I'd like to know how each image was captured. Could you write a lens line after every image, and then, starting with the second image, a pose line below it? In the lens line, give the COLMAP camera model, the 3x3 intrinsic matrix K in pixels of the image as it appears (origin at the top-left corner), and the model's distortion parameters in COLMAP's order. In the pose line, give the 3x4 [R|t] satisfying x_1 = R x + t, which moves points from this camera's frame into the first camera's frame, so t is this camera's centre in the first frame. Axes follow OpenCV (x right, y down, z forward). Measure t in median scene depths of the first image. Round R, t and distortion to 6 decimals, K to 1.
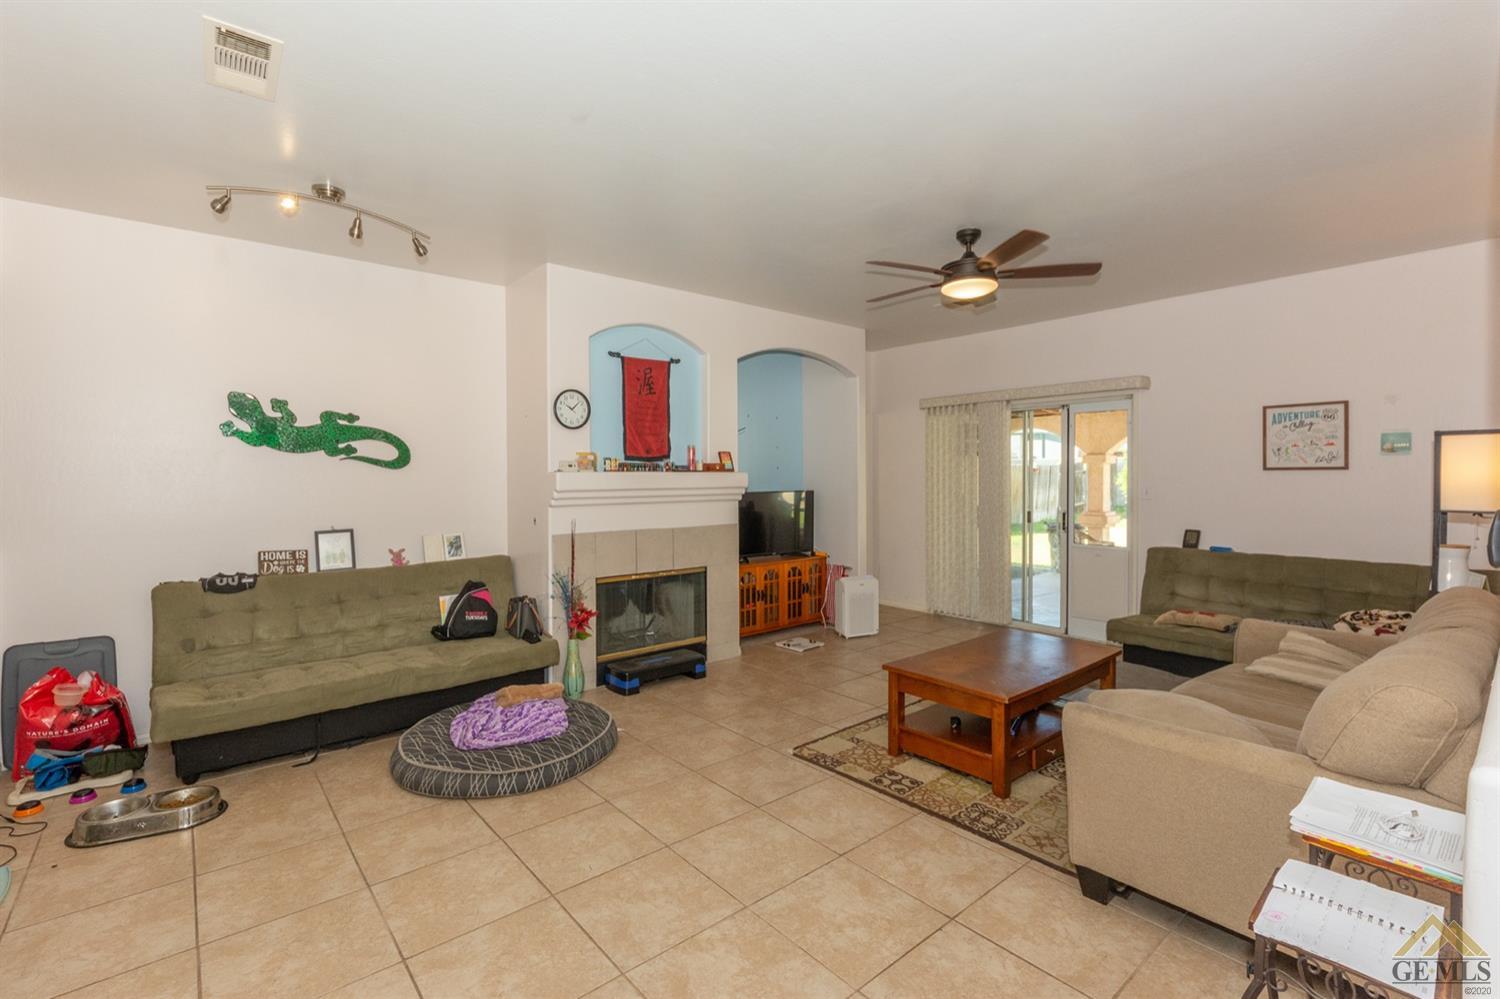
lens RADIAL K [[677.6, 0, 737.6], [0, 677.6, 475.5], [0, 0, 1]] dist [0.003557, 0.000953]
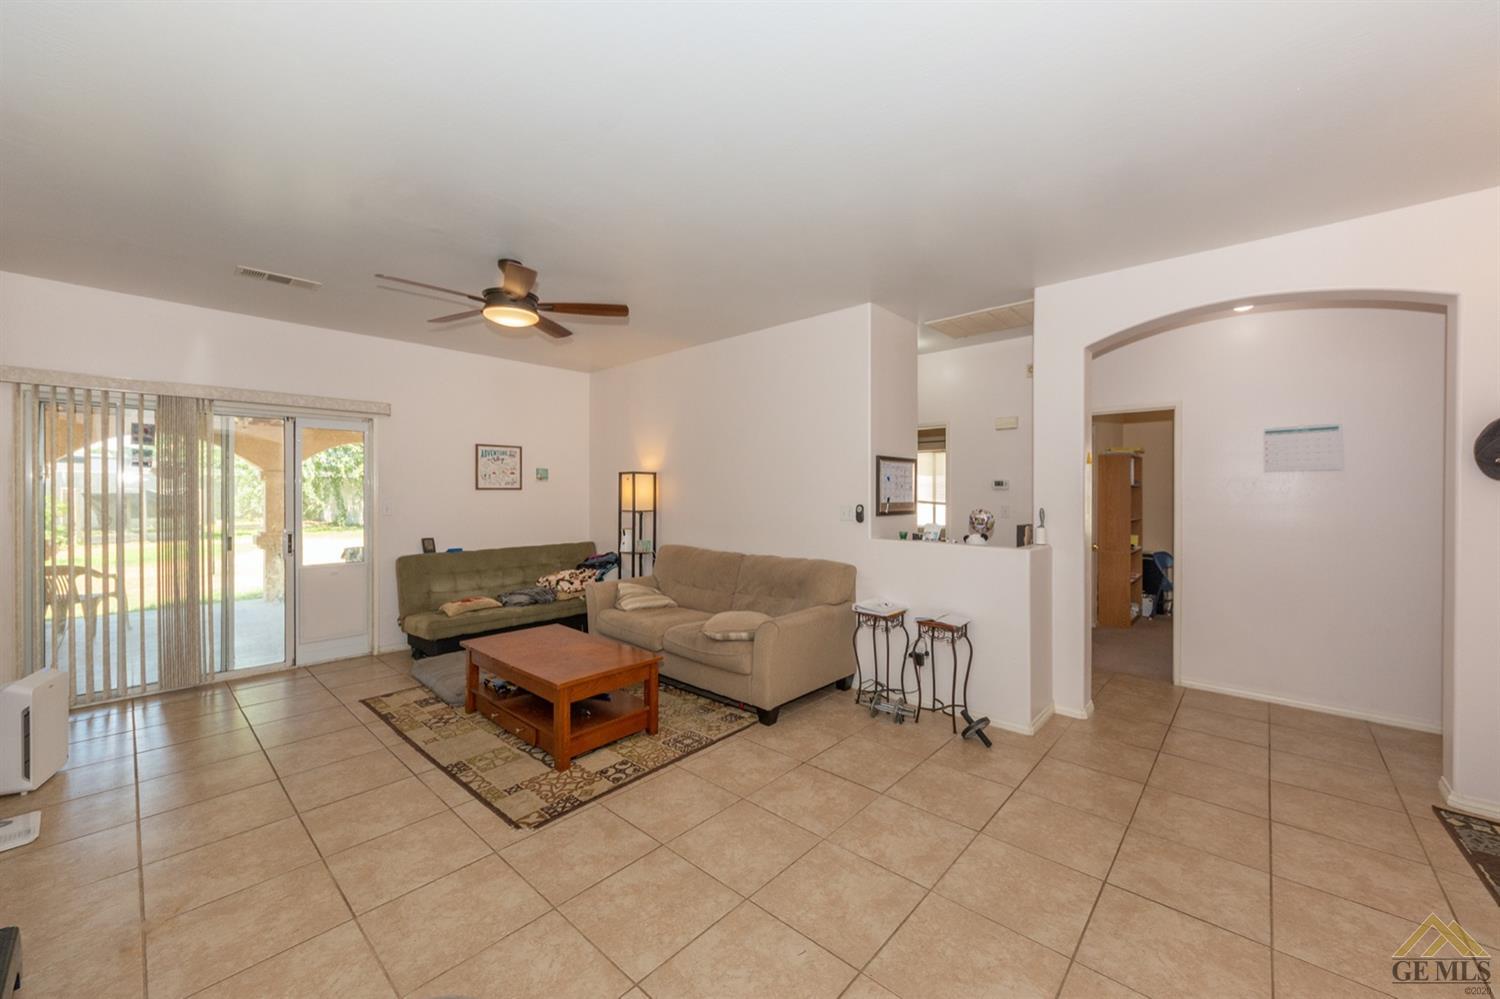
lens RADIAL K [[572.5, 0, 757.0], [0, 572.5, 499.0], [0, 0, 1]] dist [0.002673, -0.000635]
pose [[-0.152422, -0.013166, 0.988228, -0.525519], [-0.004376, 0.999910, 0.012647, -0.007434], [-0.988306, -0.002397, -0.152466, 0.664767]]
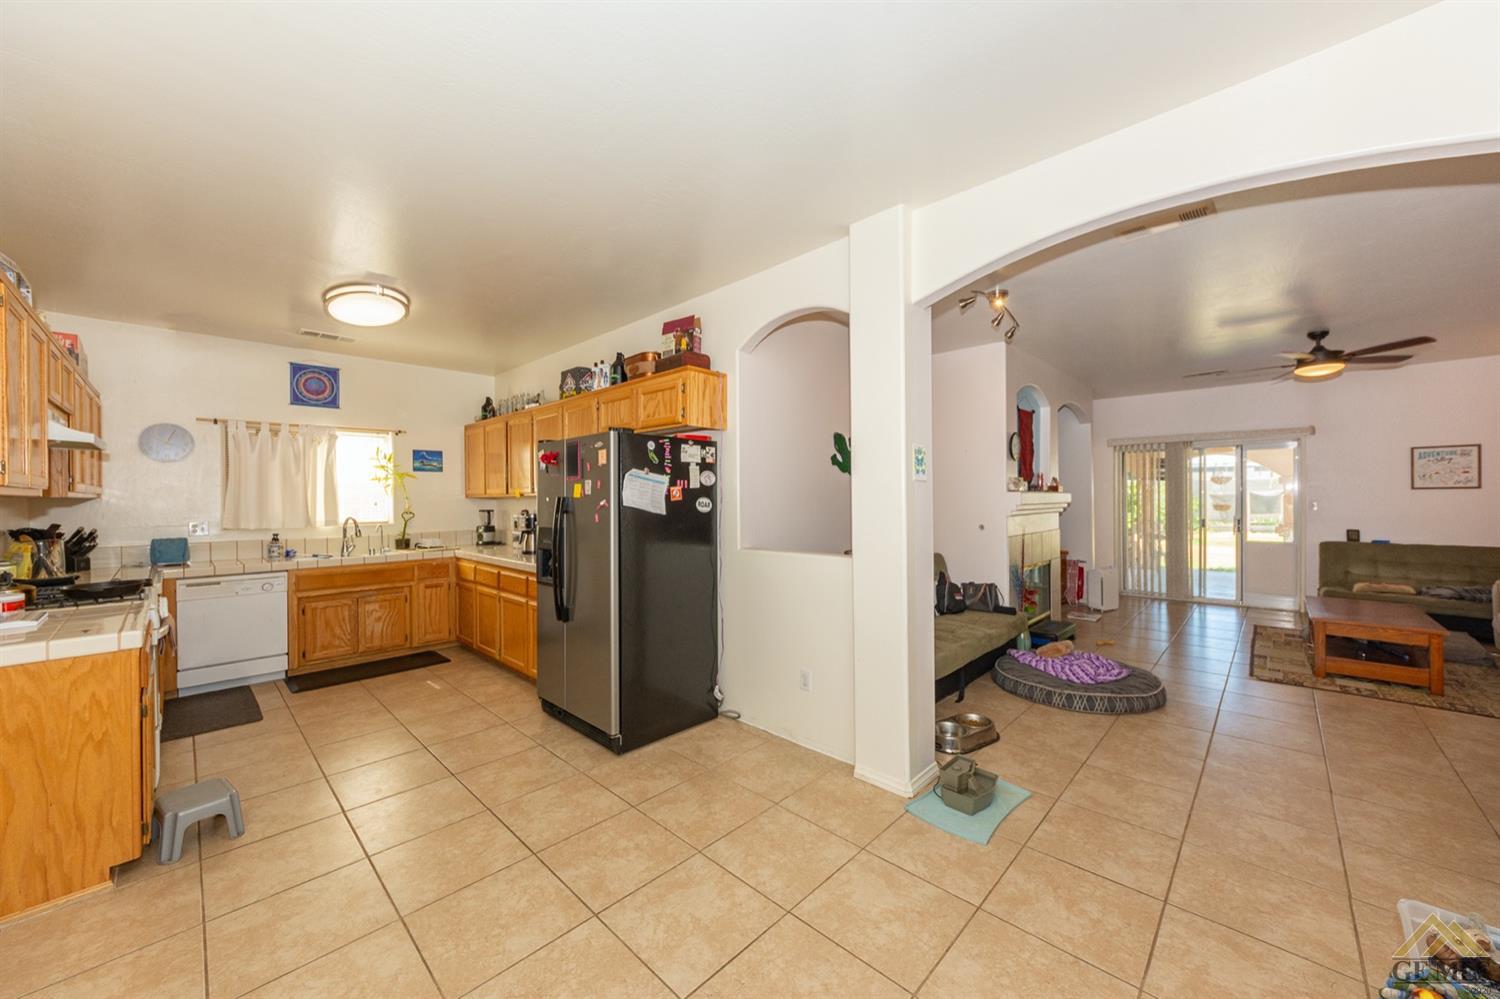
lens RADIAL K [[572.5, 0, 745.7], [0, 572.5, 496.8], [0, 0, 1]] dist [0.002673, -0.000635]
pose [[0.992534, -0.002363, 0.121948, -0.943570], [0.001623, 0.999980, 0.006165, -0.002217], [-0.121960, -0.005921, 0.992517, -0.085321]]
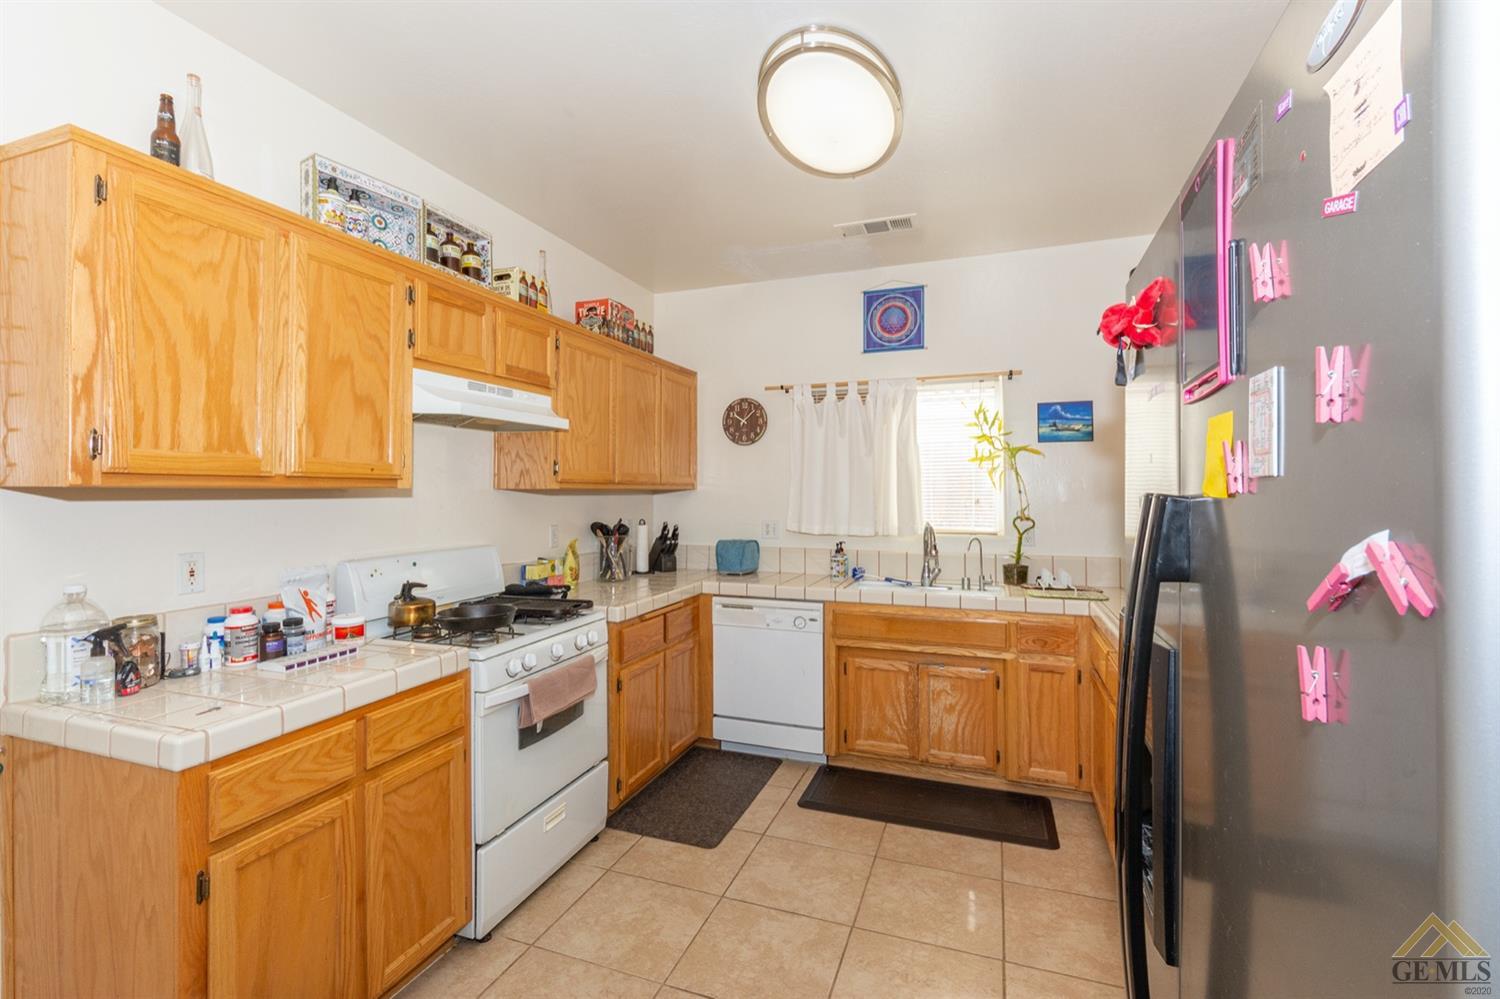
lens RADIAL K [[677.6, 0, 740.9], [0, 677.6, 481.4], [0, 0, 1]] dist [0.003557, 0.000953]
pose [[0.515675, -0.009668, -0.856729, -0.999903], [0.003841, 0.999952, -0.008973, 0.000056], [0.856775, 0.001336, 0.515688, 0.550758]]
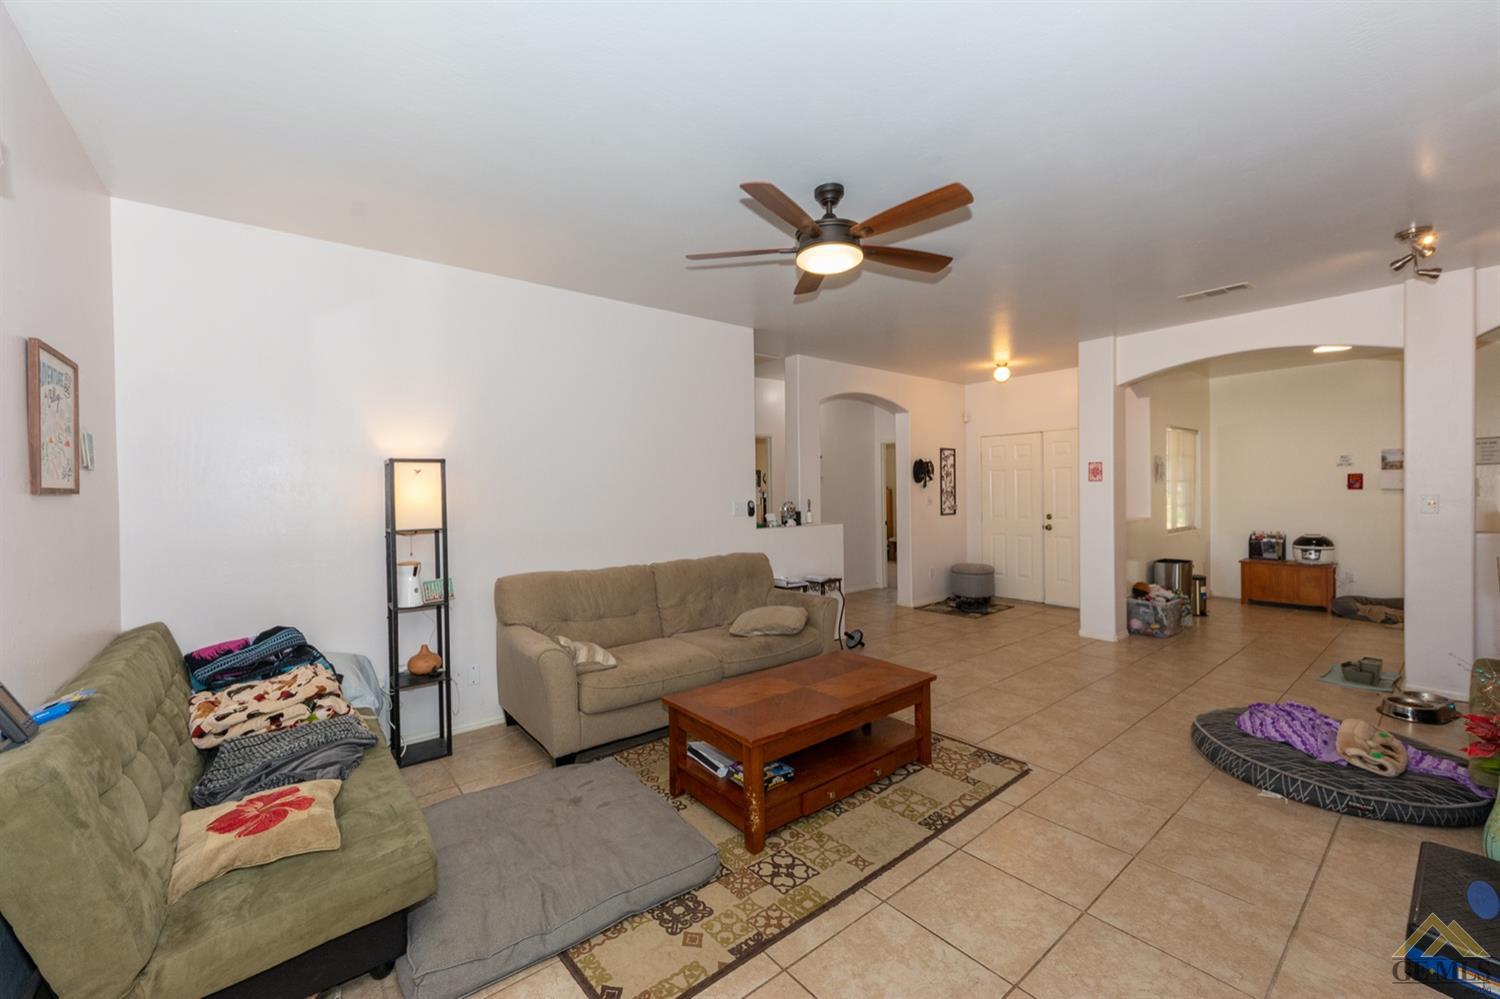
lens RADIAL K [[615.6, 0, 763.3], [0, 615.6, 494.8], [0, 0, 1]] dist [0.001489, 0.001250]
pose [[-0.999615, 0.017802, -0.021283, 0.389488], [0.017729, 0.999836, 0.003627, -0.001156], [0.021344, 0.003248, -0.999767, 1.524071]]
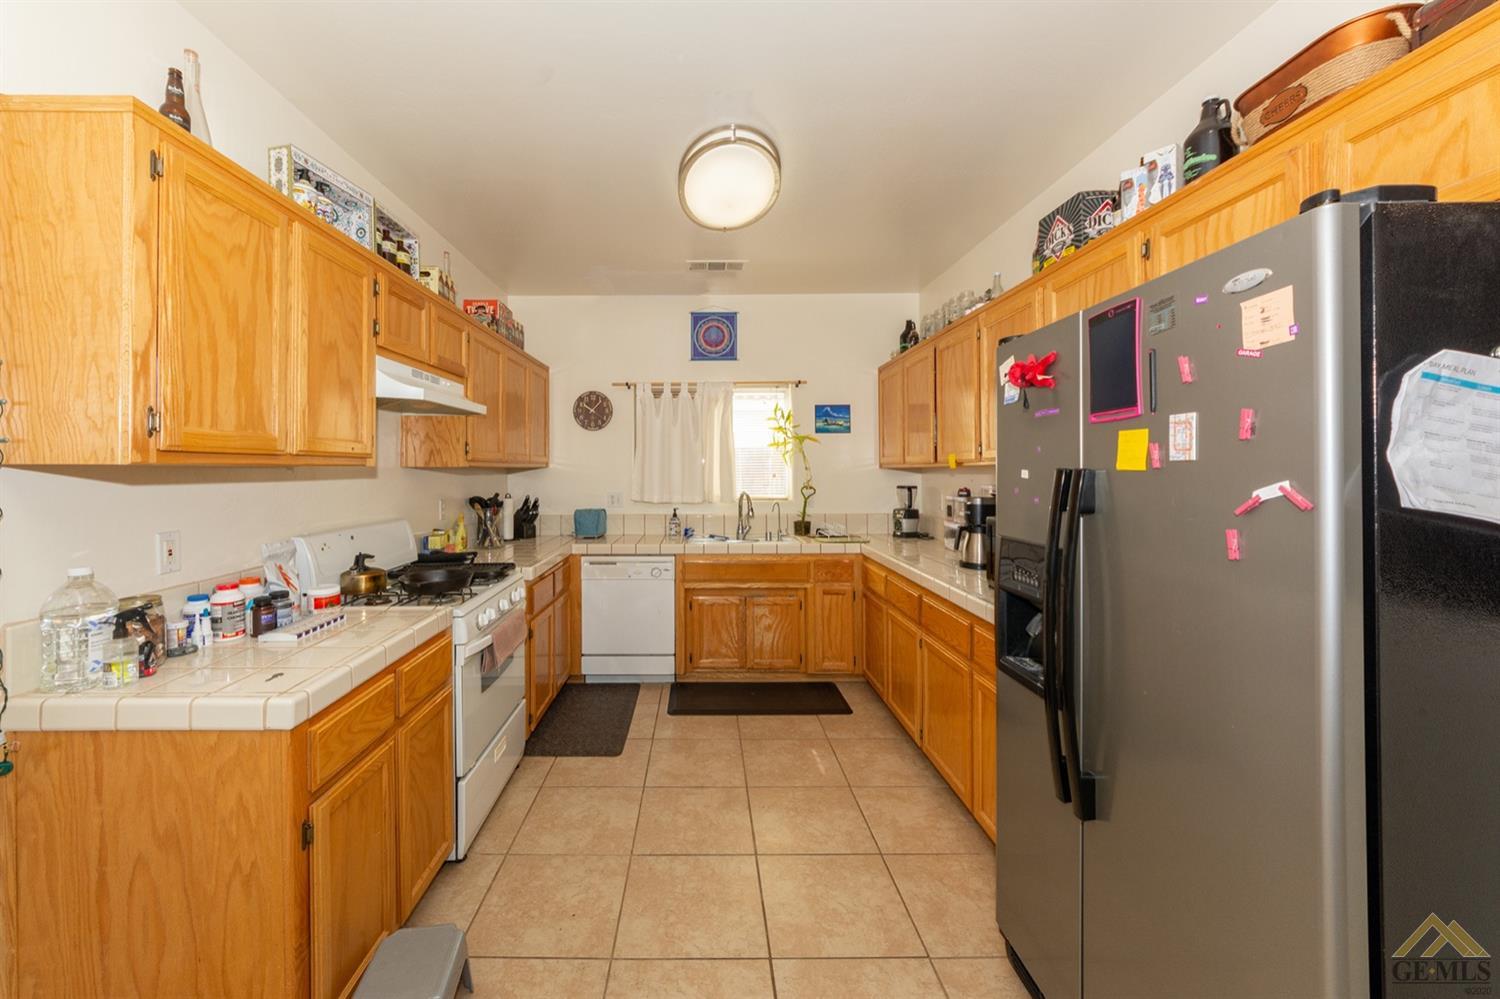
lens RADIAL K [[572.5, 0, 701.9], [0, 572.5, 463.7], [0, 0, 1]] dist [0.002673, -0.000635]
pose [[0.784130, -0.004994, -0.620576, -1.068470], [0.004464, 0.999987, -0.002406, 0.000018], [0.620580, -0.000884, 0.784142, 0.392042]]
